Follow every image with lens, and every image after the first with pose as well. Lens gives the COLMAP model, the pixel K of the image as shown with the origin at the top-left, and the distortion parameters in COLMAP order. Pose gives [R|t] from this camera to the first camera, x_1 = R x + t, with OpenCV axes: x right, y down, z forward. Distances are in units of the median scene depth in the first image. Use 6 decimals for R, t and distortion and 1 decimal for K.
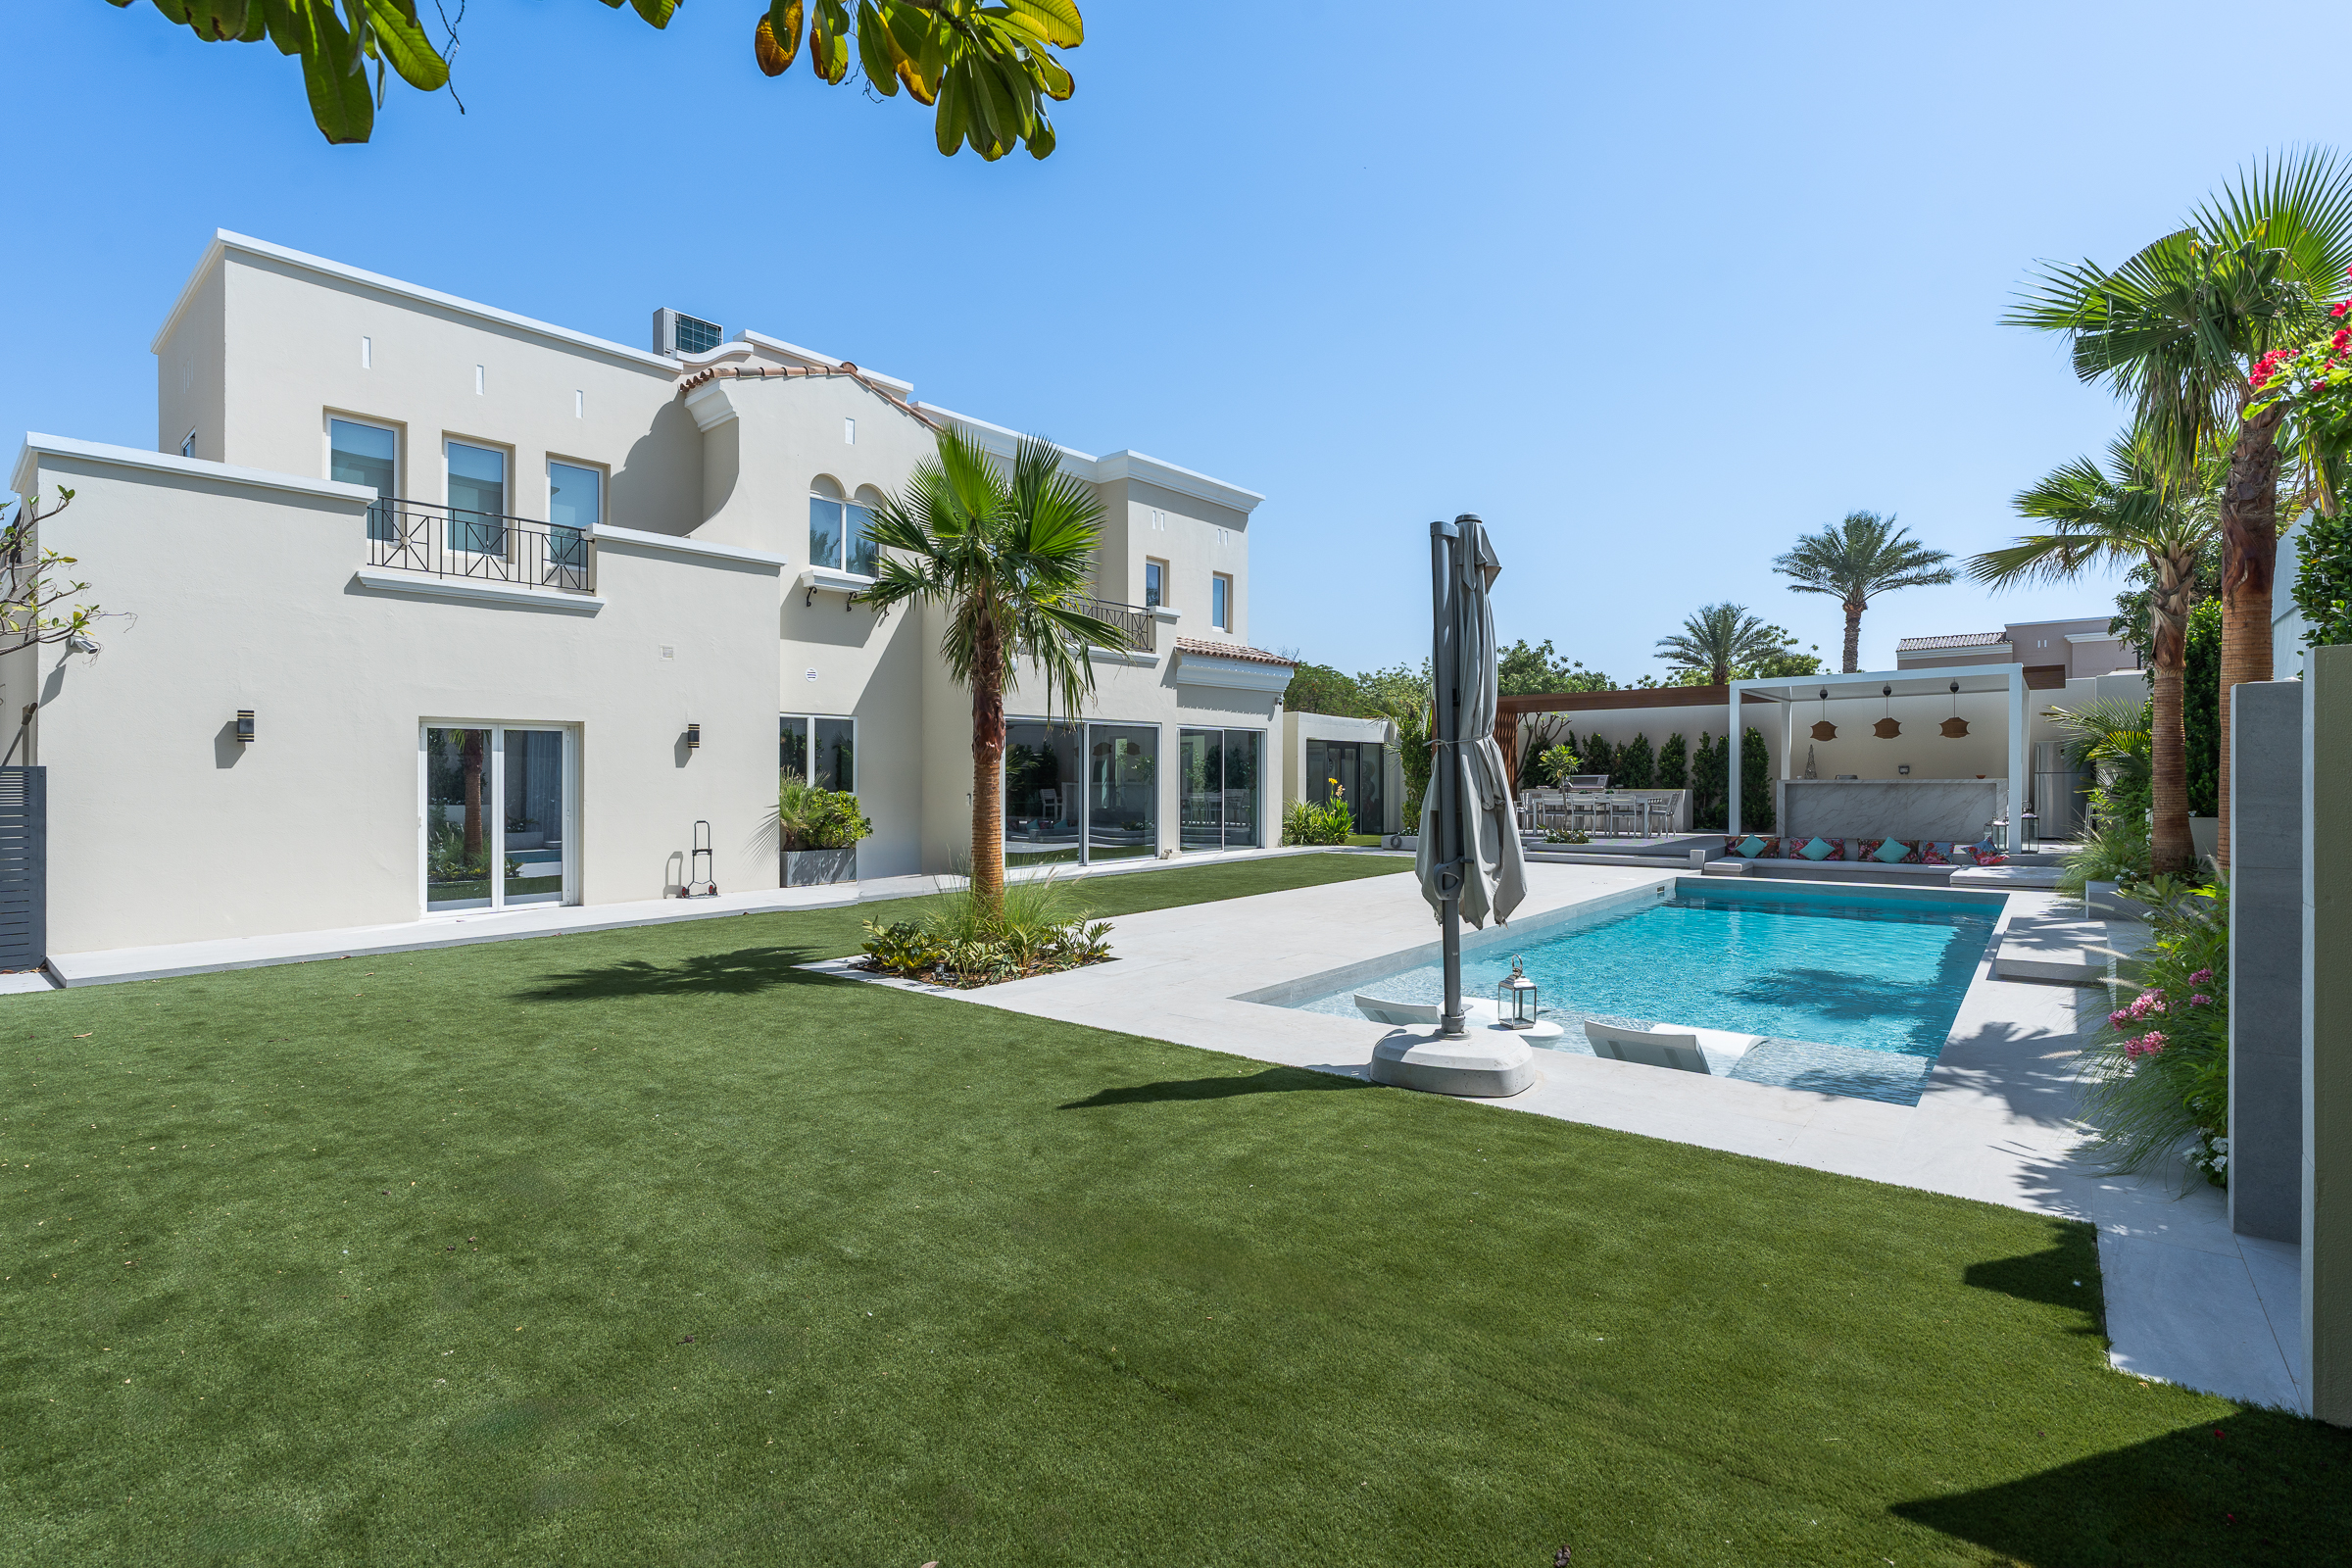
lens RADIAL K [[1109.1, 0, 1176.7], [0, 1109.1, 778.5], [0, 0, 1]] dist [-0.010283, 0.003148]
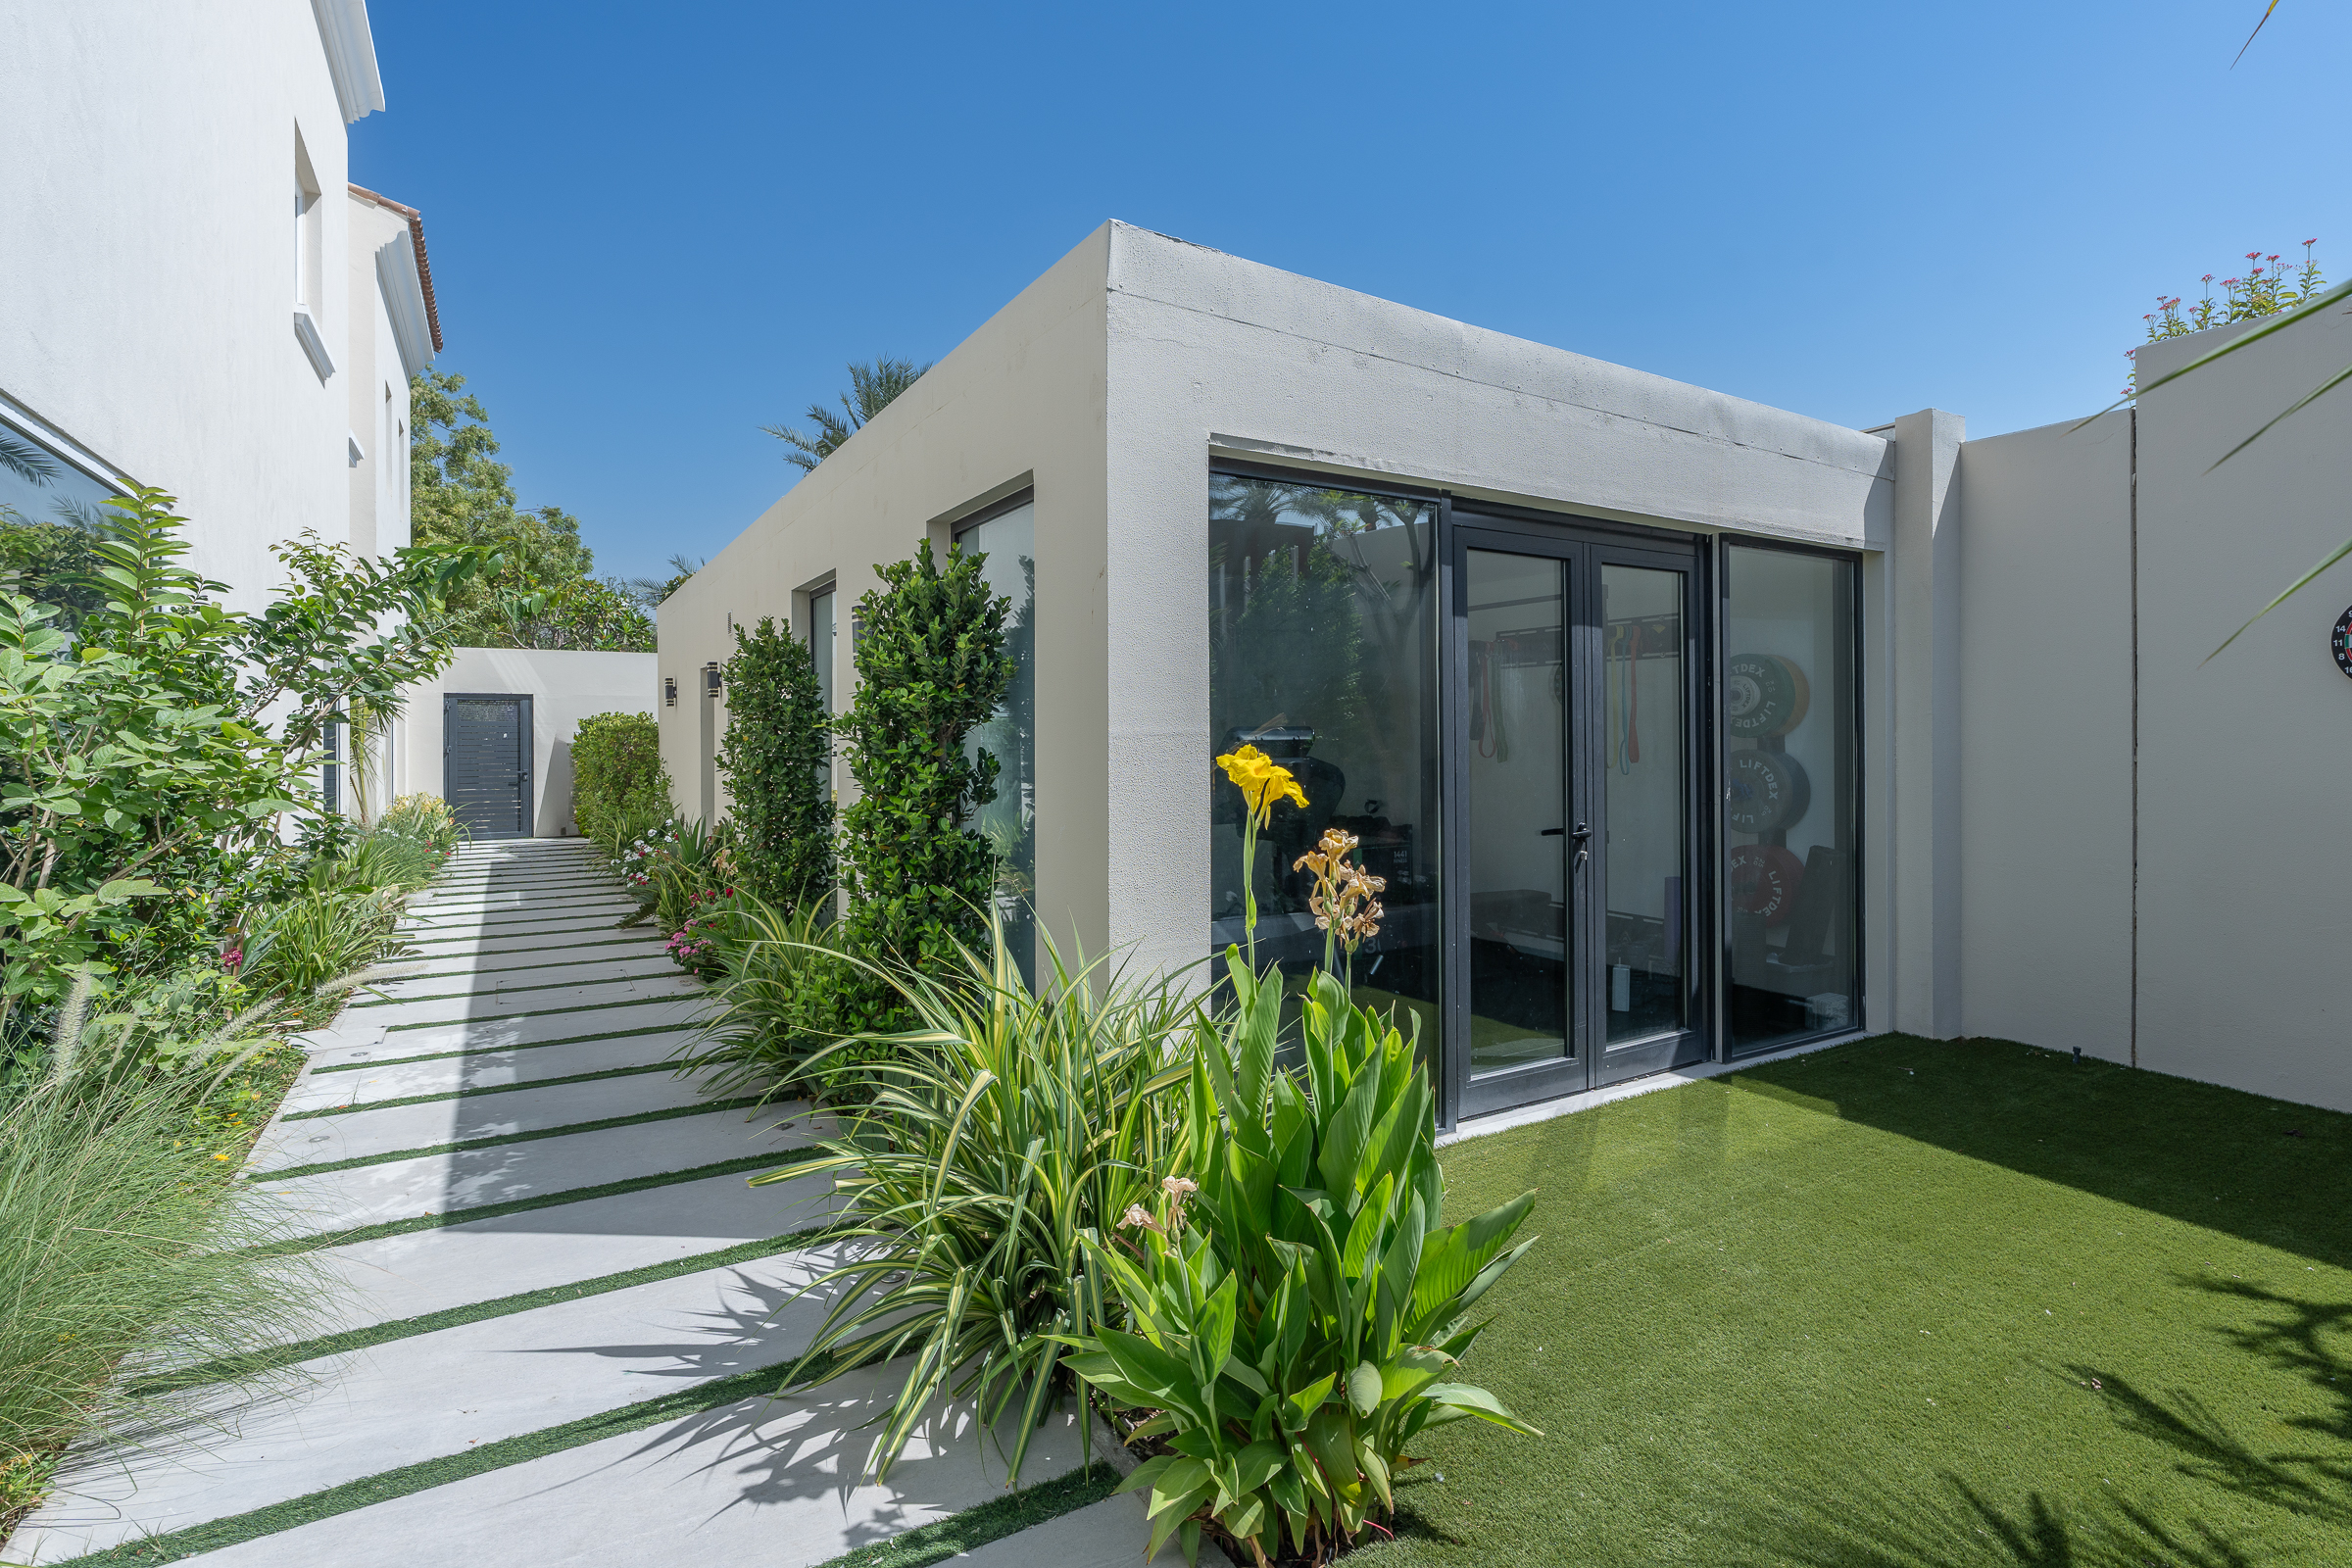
lens RADIAL K [[1109.1, 0, 1175.5], [0, 1109.1, 764.4], [0, 0, 1]] dist [-0.010283, 0.003148]
pose [[0.941601, -0.000460, -0.336732, 0.203686], [0.006198, 0.999853, 0.015964, -0.001409], [0.336675, -0.017119, 0.941465, 1.142249]]
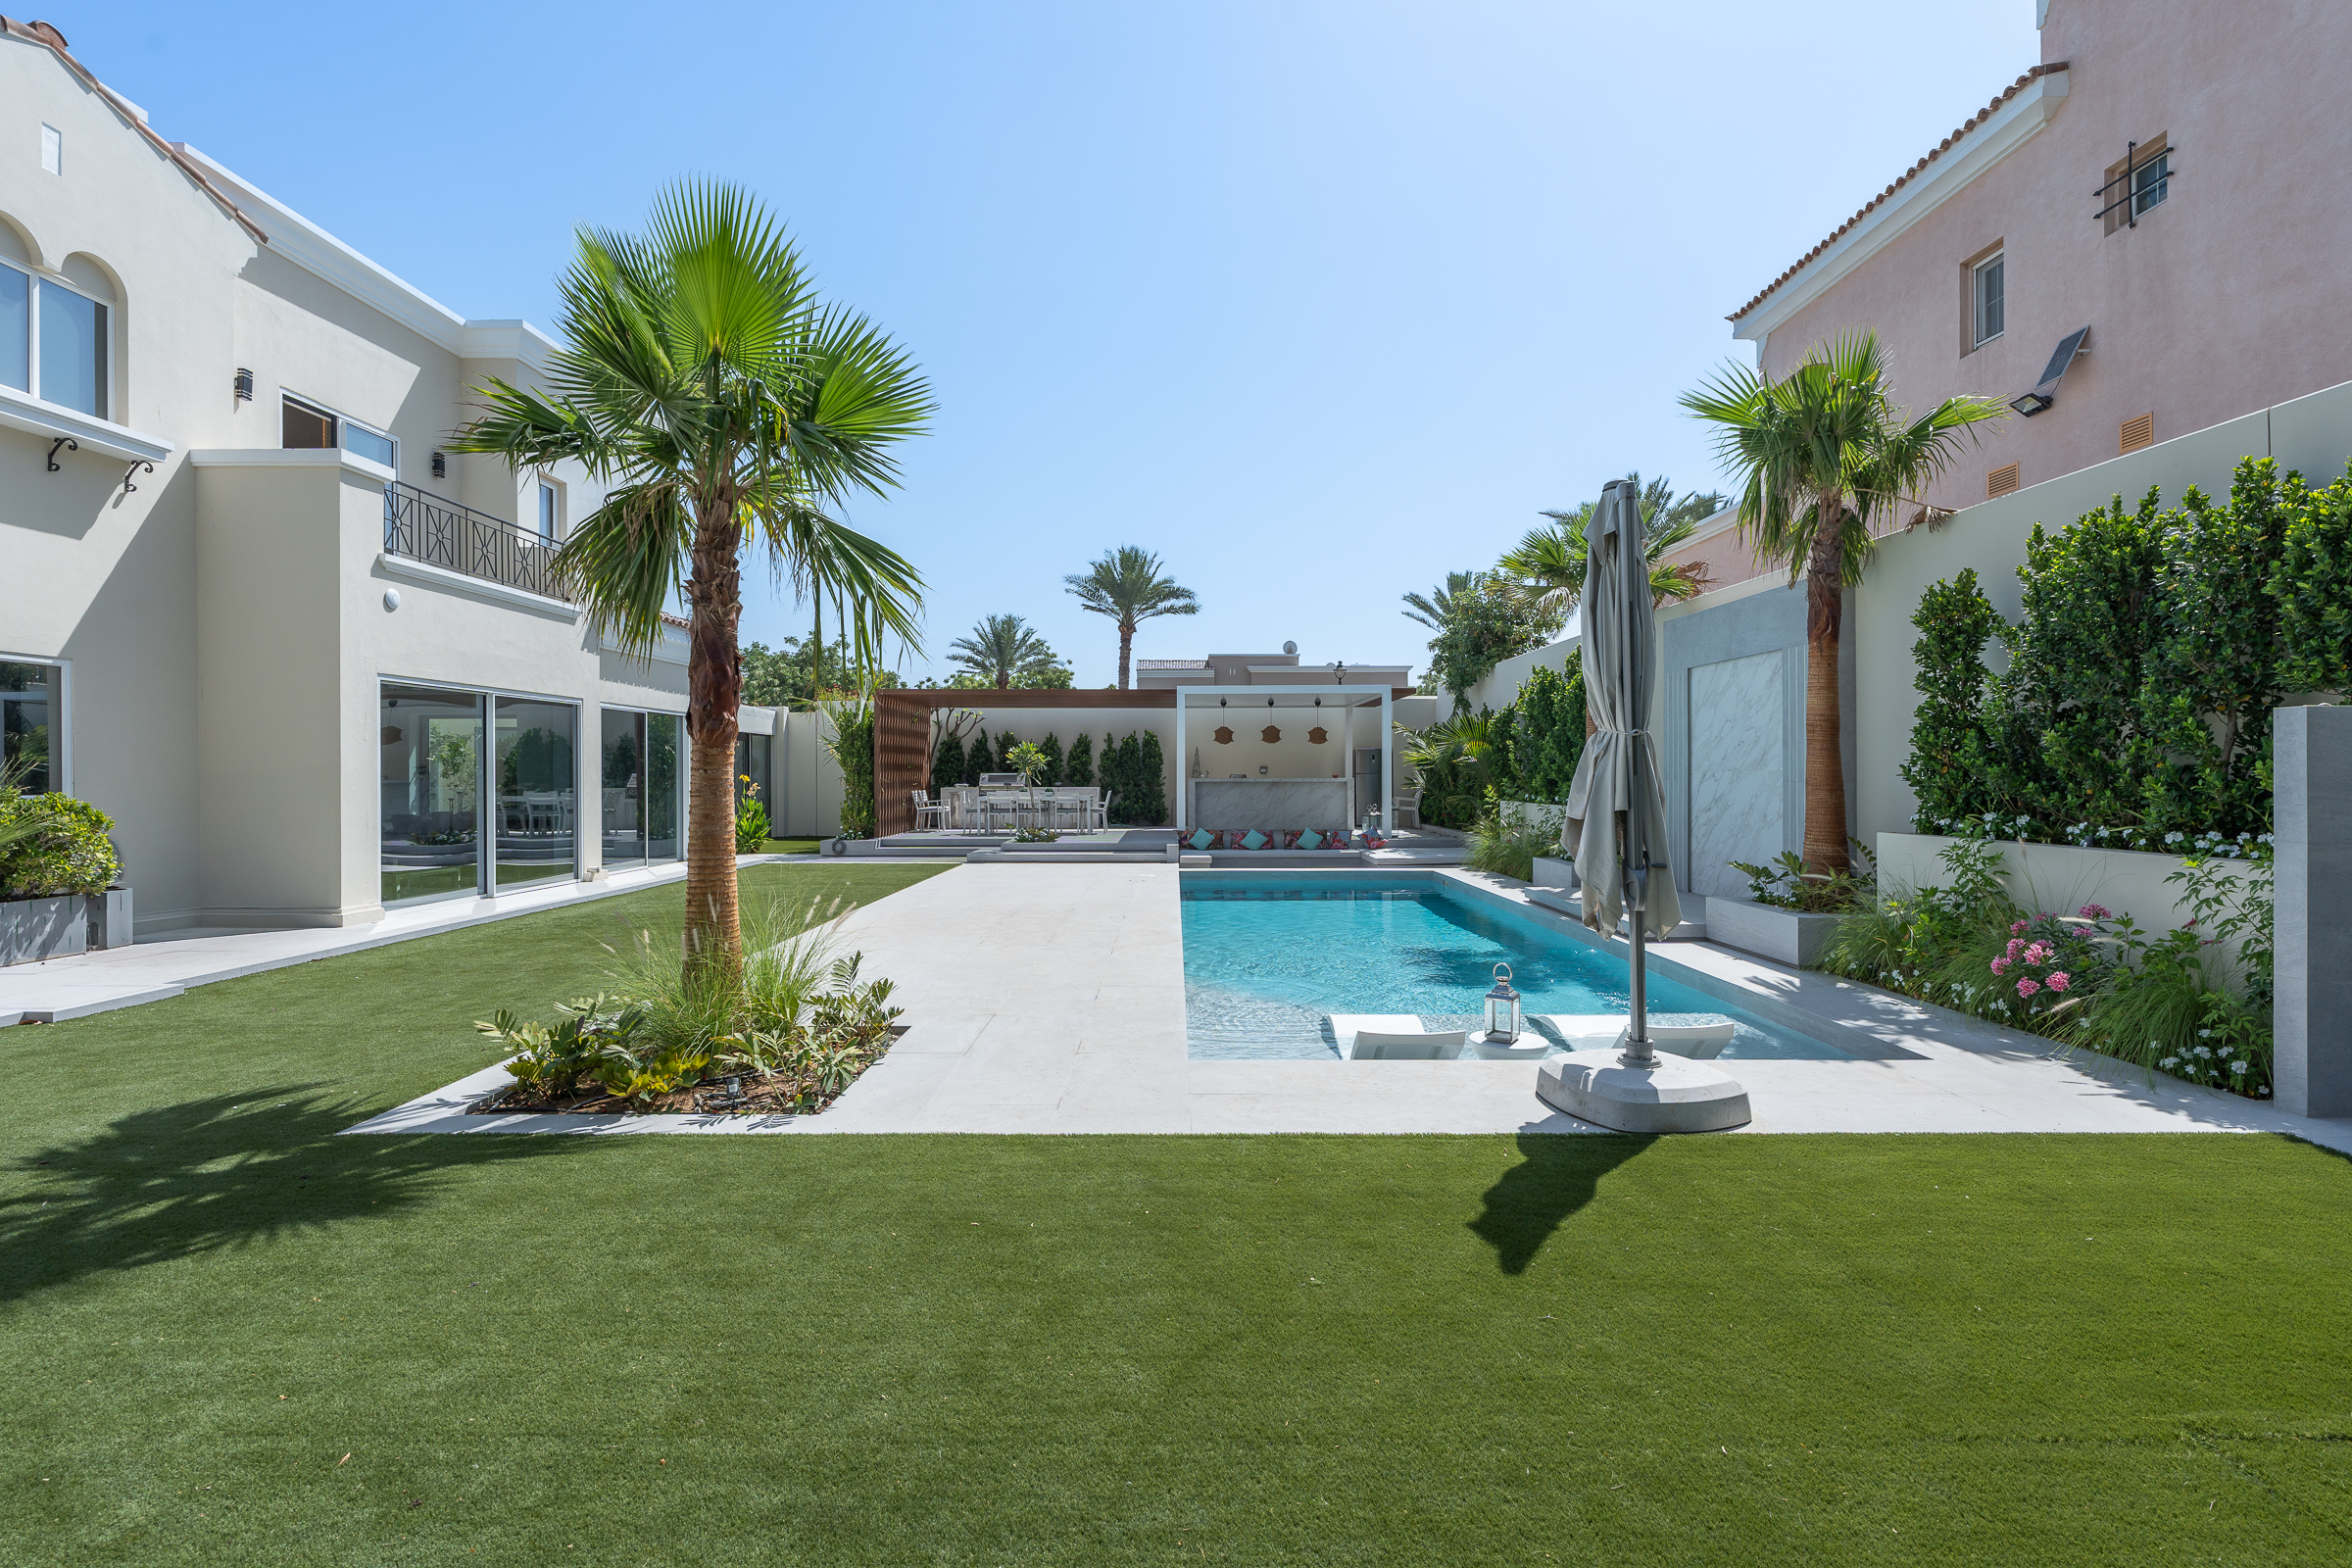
lens RADIAL K [[1109.1, 0, 1186.6], [0, 1109.1, 783.3], [0, 0, 1]] dist [-0.010283, 0.003148]
pose [[0.763274, 0.000476, 0.646074, -0.184902], [-0.004028, 0.999984, 0.004022, 0.002014], [-0.646062, -0.005672, 0.763264, 0.172833]]
